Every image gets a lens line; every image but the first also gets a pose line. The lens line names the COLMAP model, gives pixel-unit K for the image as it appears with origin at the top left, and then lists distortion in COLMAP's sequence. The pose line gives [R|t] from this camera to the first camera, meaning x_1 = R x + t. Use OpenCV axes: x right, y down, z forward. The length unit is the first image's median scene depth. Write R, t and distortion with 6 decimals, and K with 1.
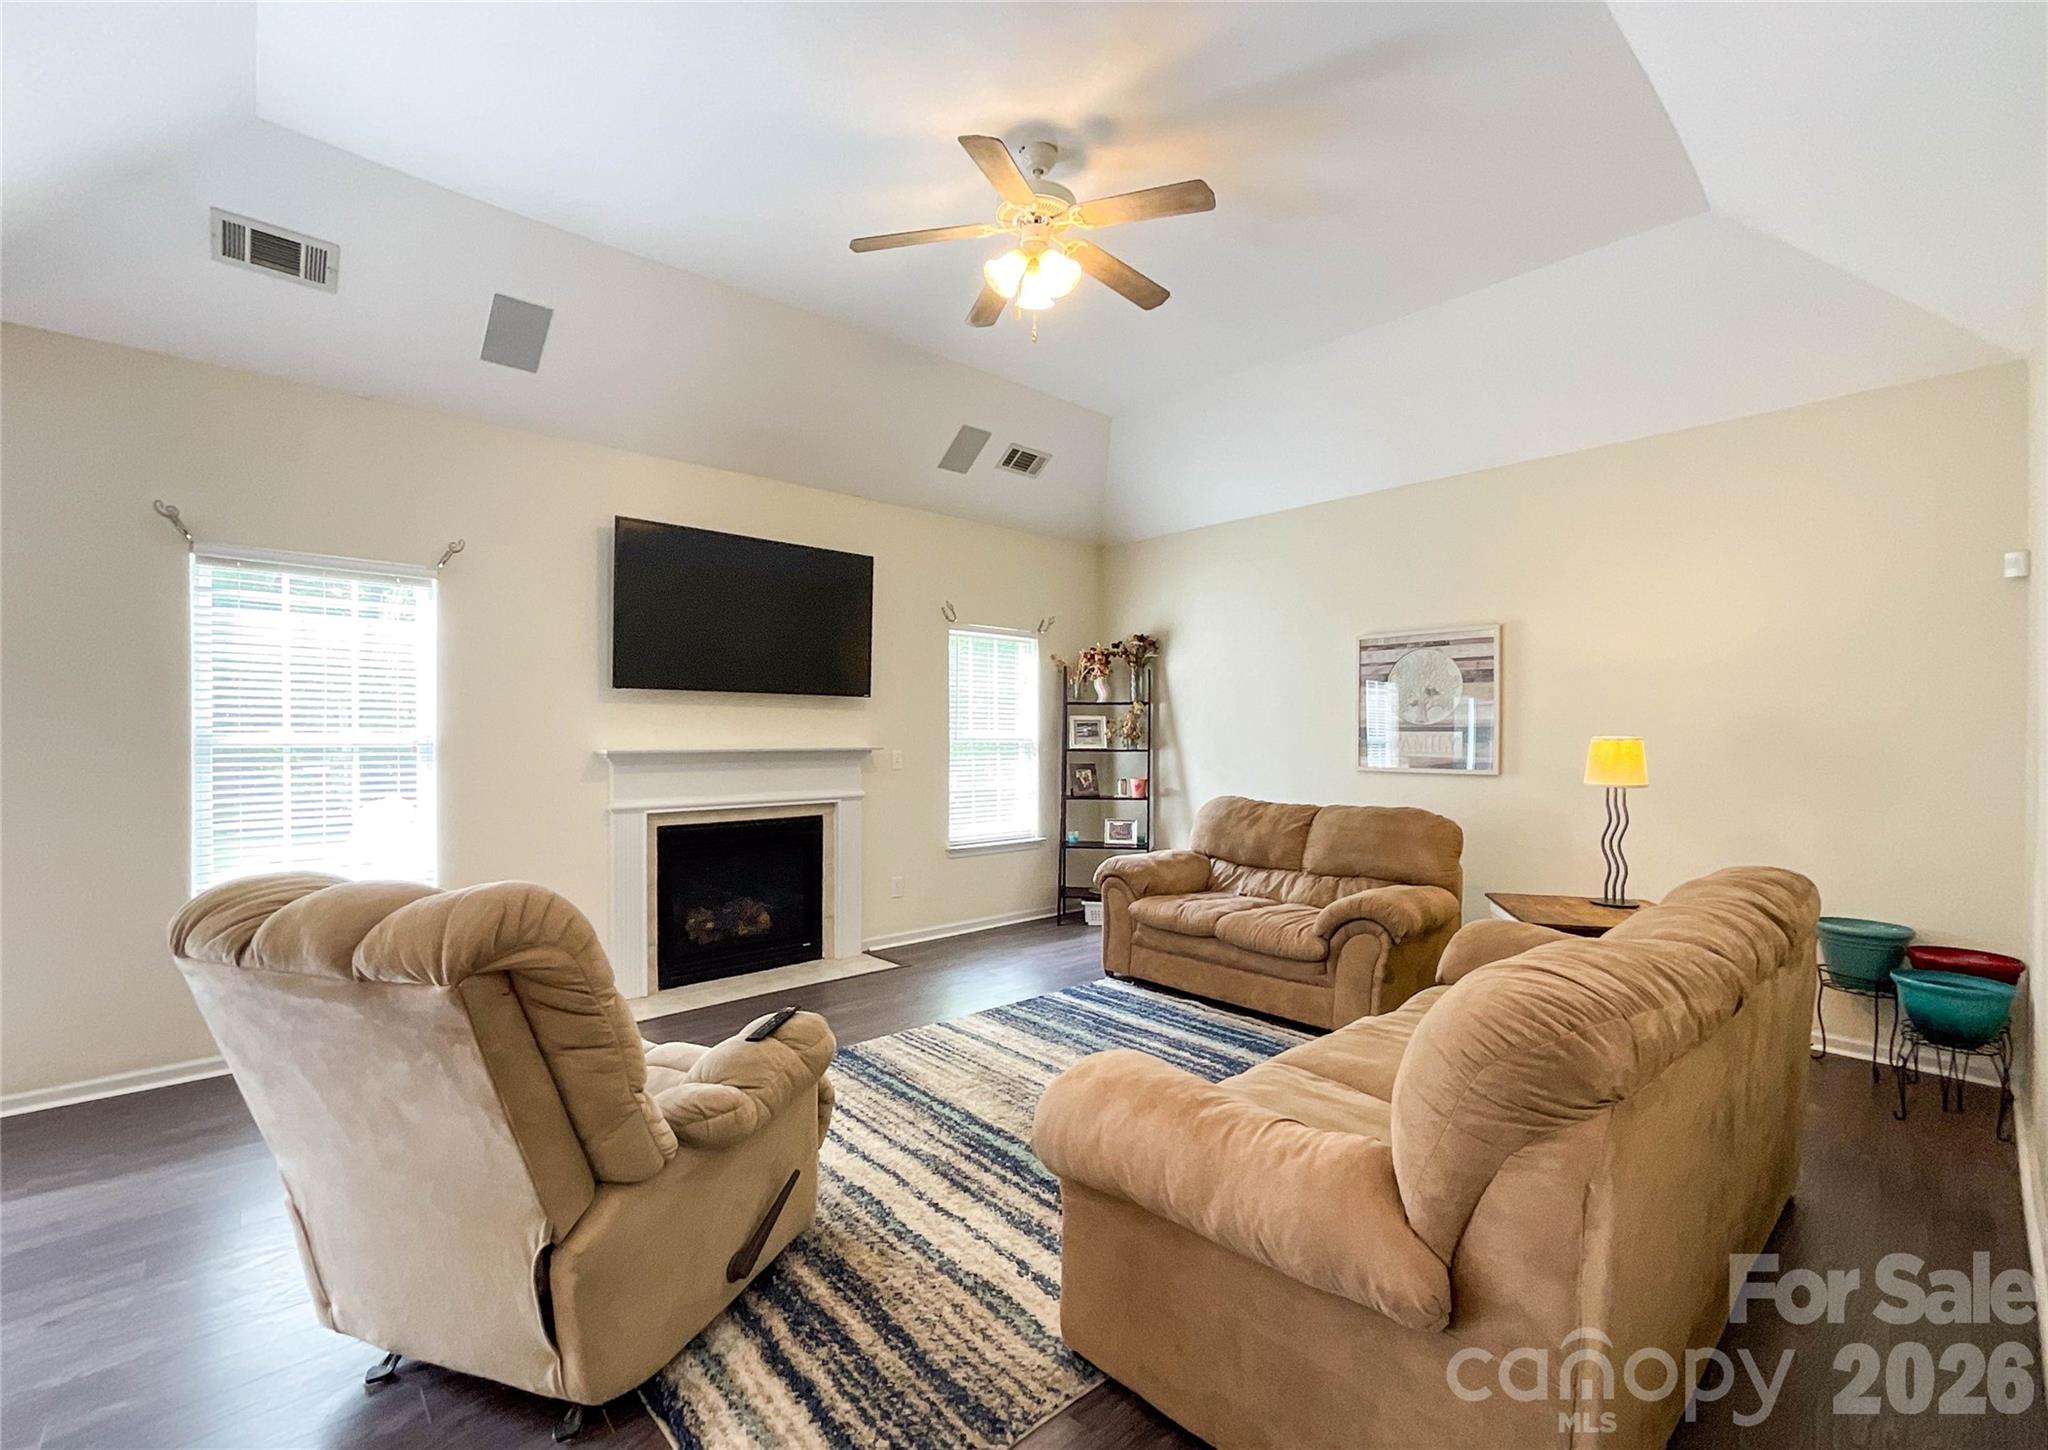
lens RADIAL K [[855.6, 0, 1011.8], [0, 855.6, 742.5], [0, 0, 1]] dist [-0.019393, 0.000087]
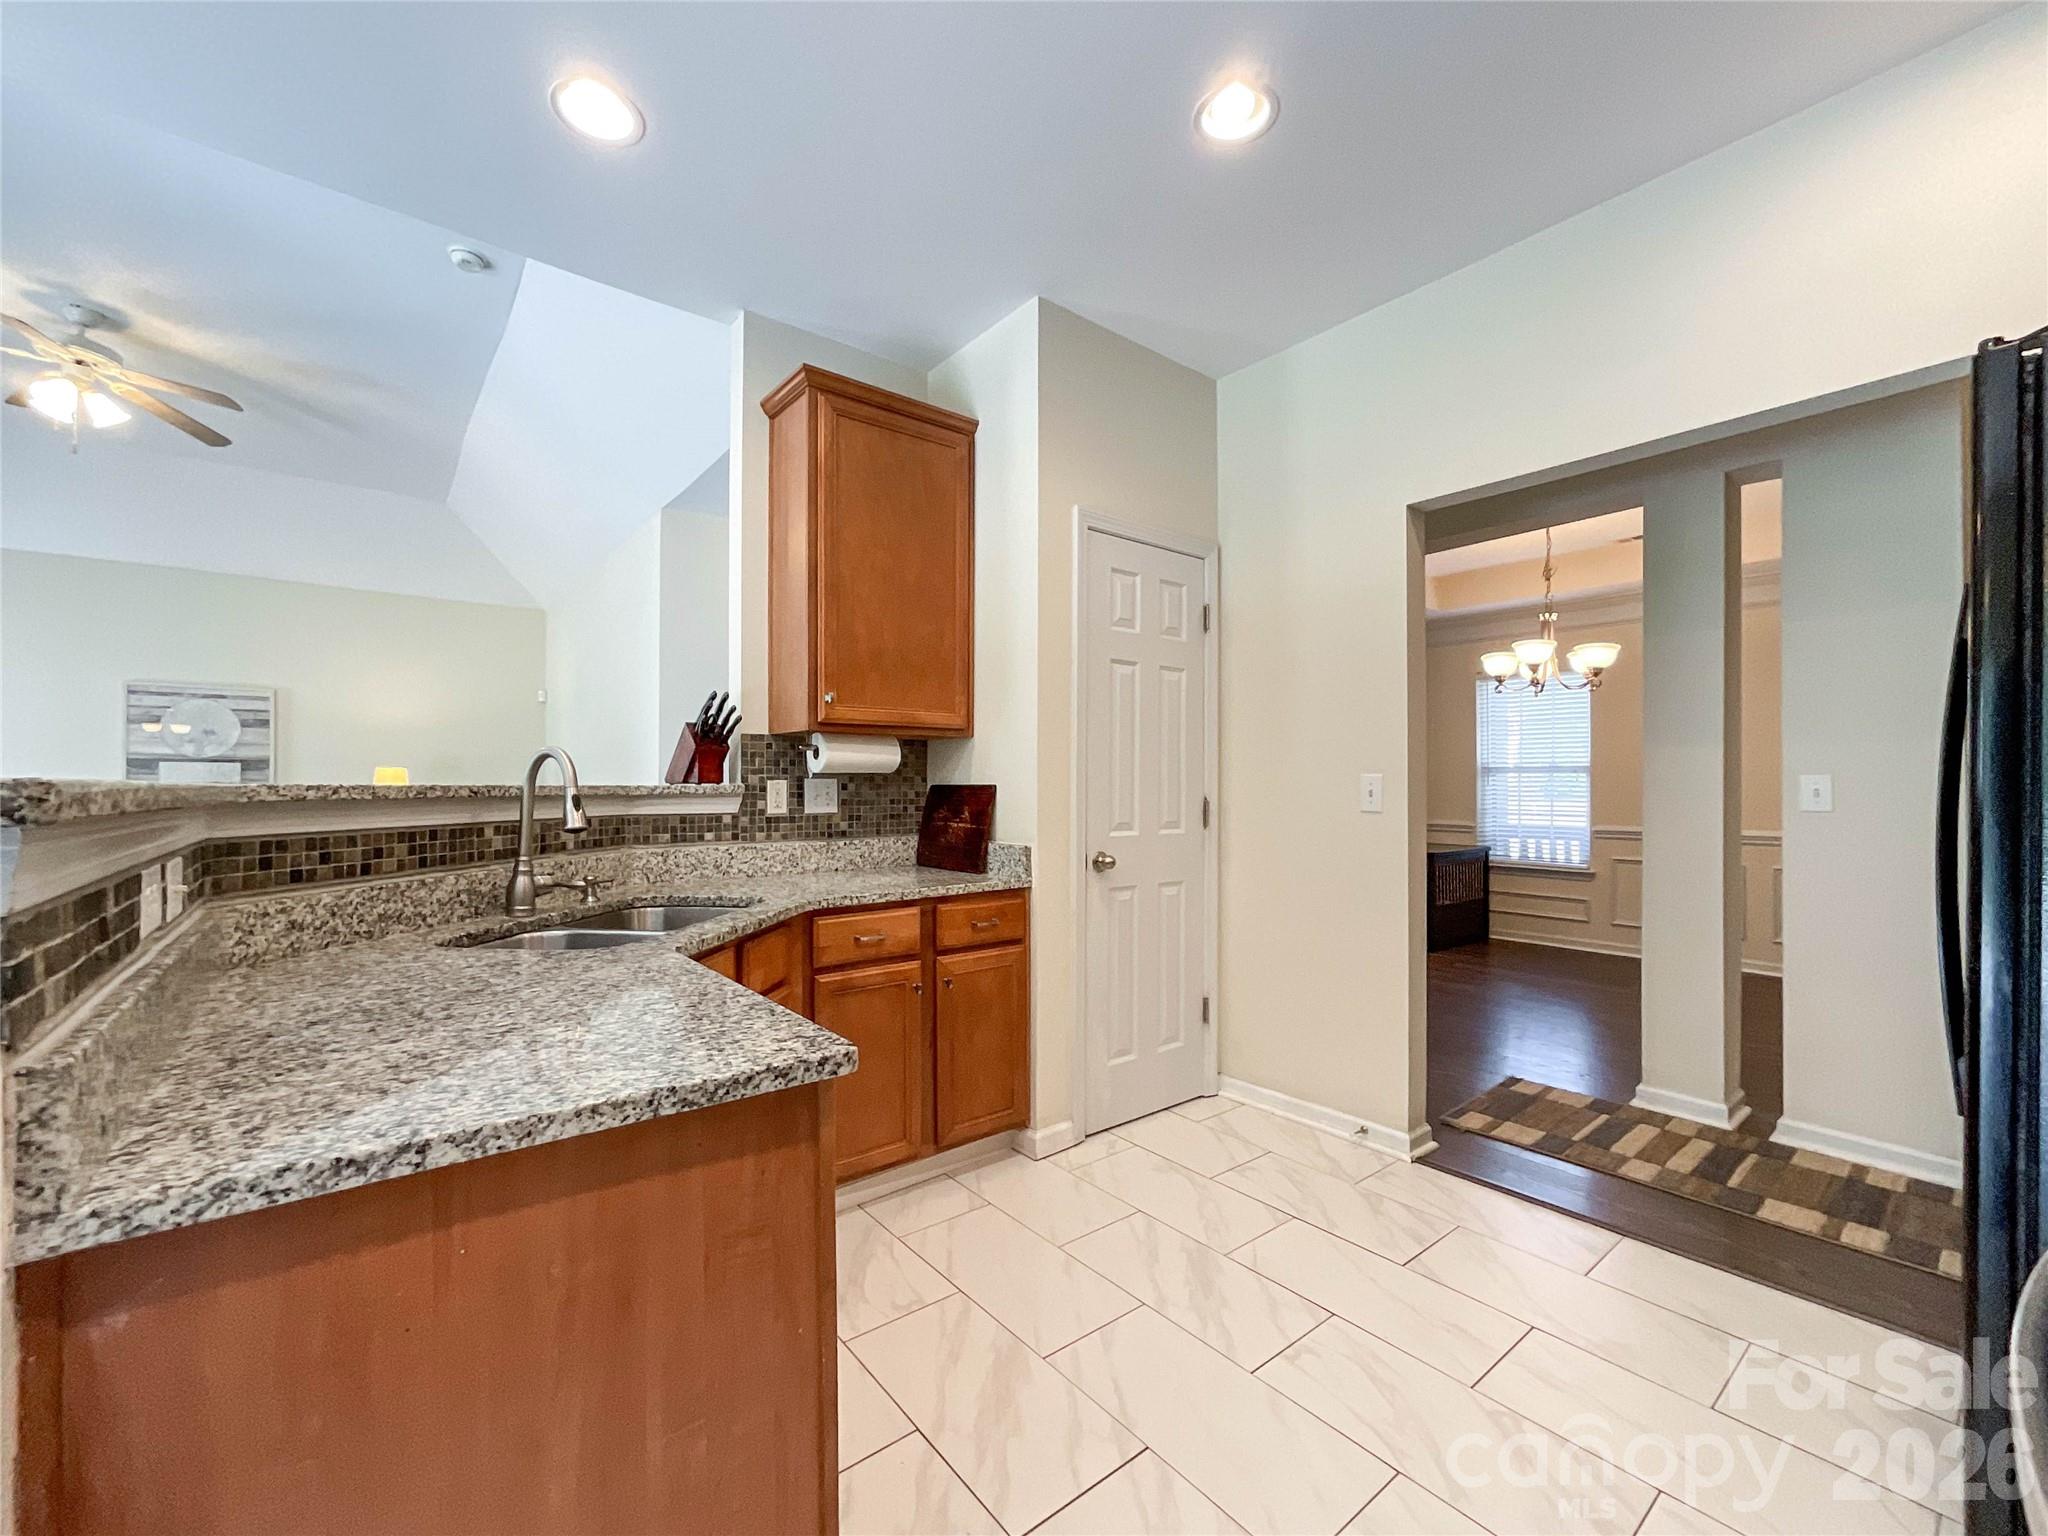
lens RADIAL K [[841.6, 0, 1028.9], [0, 841.6, 782.5], [0, 0, 1]] dist [-0.030757, 0.019648]
pose [[0.050456, 0.000893, 0.998726, -0.737965], [0.007708, 0.999969, -0.001284, 0.029985], [-0.998697, 0.007763, 0.050447, -0.334369]]
